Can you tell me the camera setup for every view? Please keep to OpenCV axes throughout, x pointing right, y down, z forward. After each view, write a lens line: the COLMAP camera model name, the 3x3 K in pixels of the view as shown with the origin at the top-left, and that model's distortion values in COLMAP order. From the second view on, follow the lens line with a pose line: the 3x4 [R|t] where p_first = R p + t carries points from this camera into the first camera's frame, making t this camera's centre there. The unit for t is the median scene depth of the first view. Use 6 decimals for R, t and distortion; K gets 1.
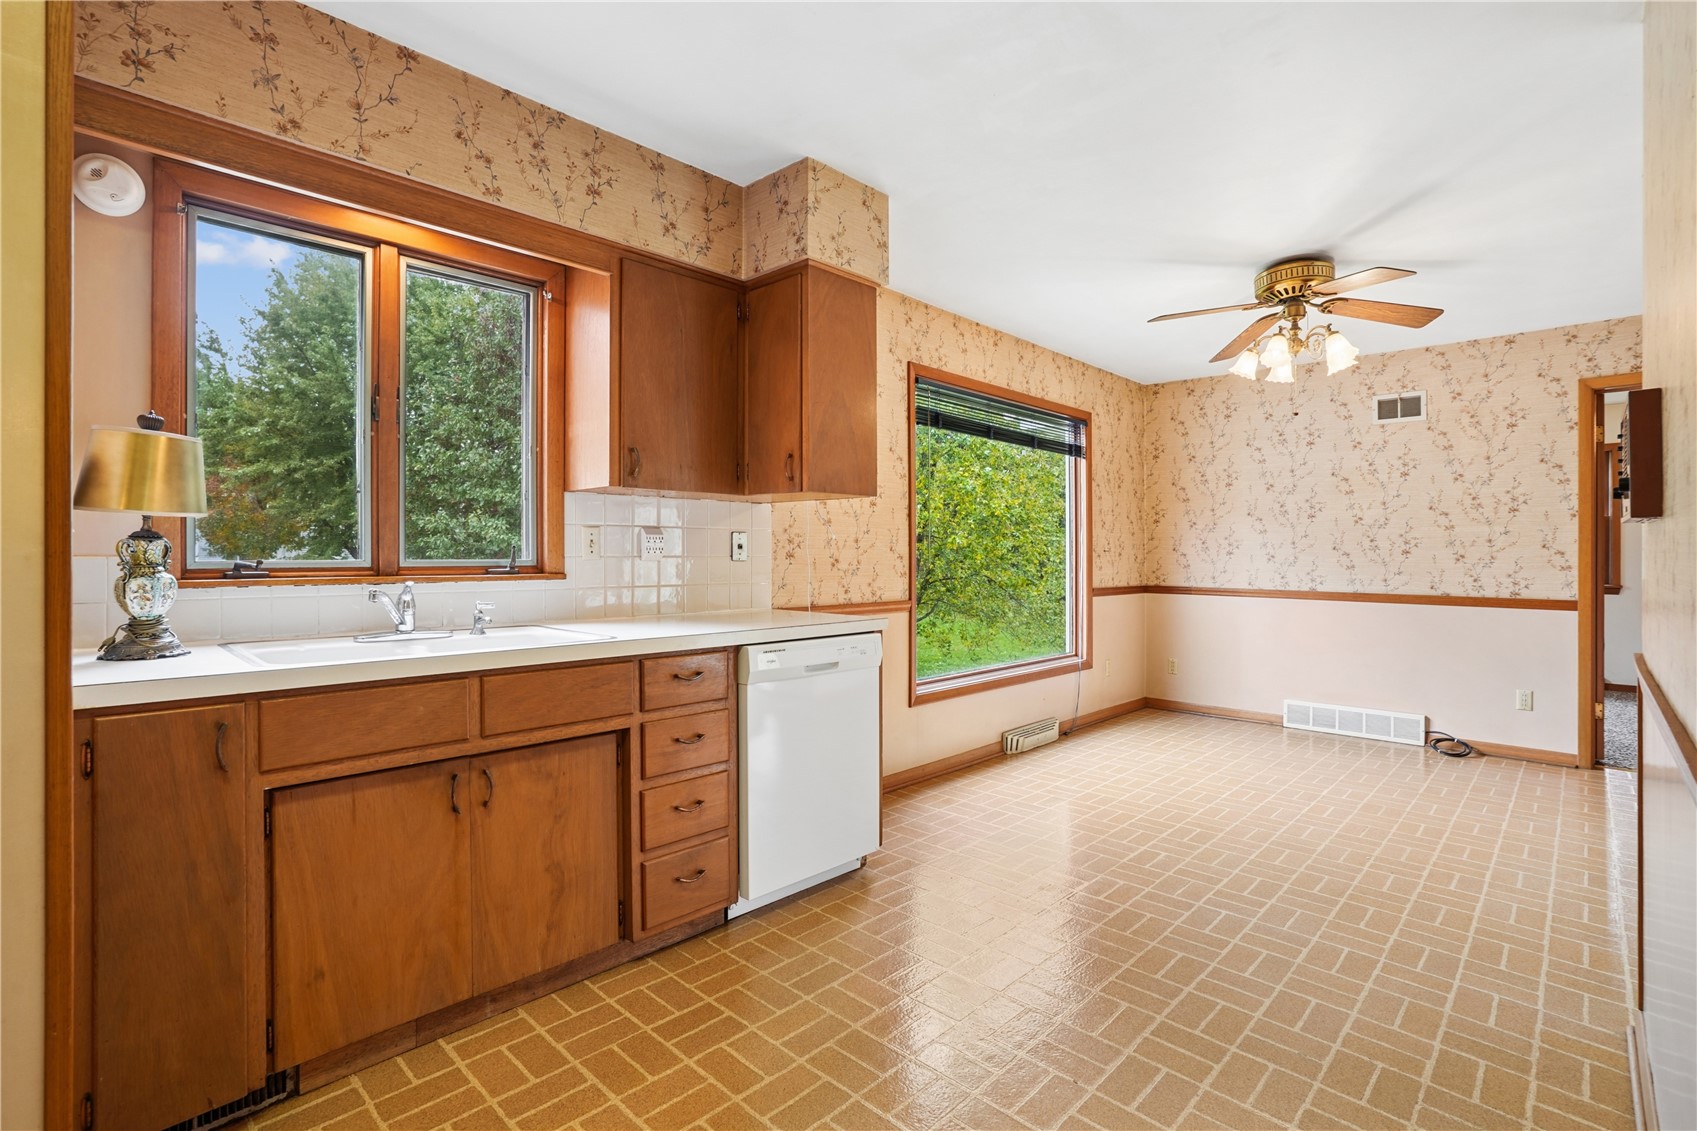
lens RADIAL K [[792.1, 0, 825.9], [0, 792.1, 554.4], [0, 0, 1]] dist [-0.044867, 0.006686]
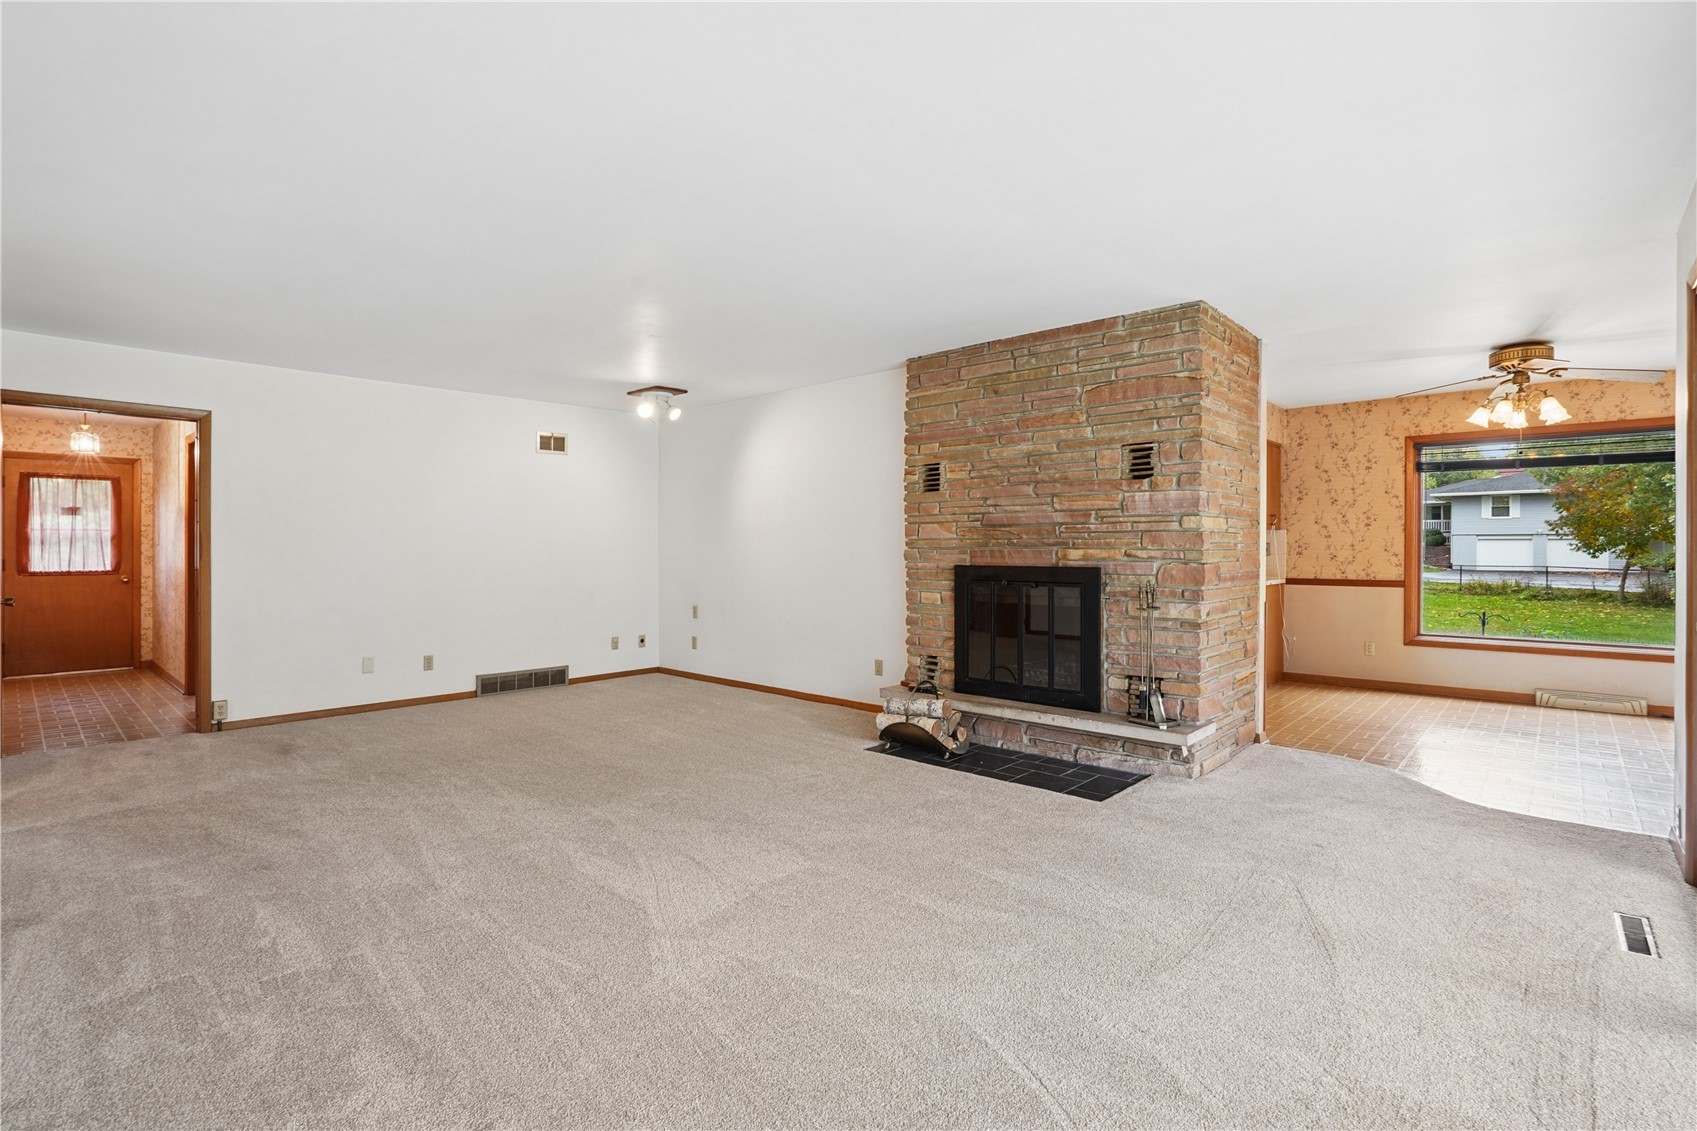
lens RADIAL K [[792.1, 0, 861.5], [0, 792.1, 549.0], [0, 0, 1]] dist [-0.044867, 0.006686]
pose [[0.046478, -0.005314, -0.998905, 1.425149], [-0.005112, 0.999971, -0.005557, 0.005267], [0.998906, 0.005365, 0.046449, -0.183370]]
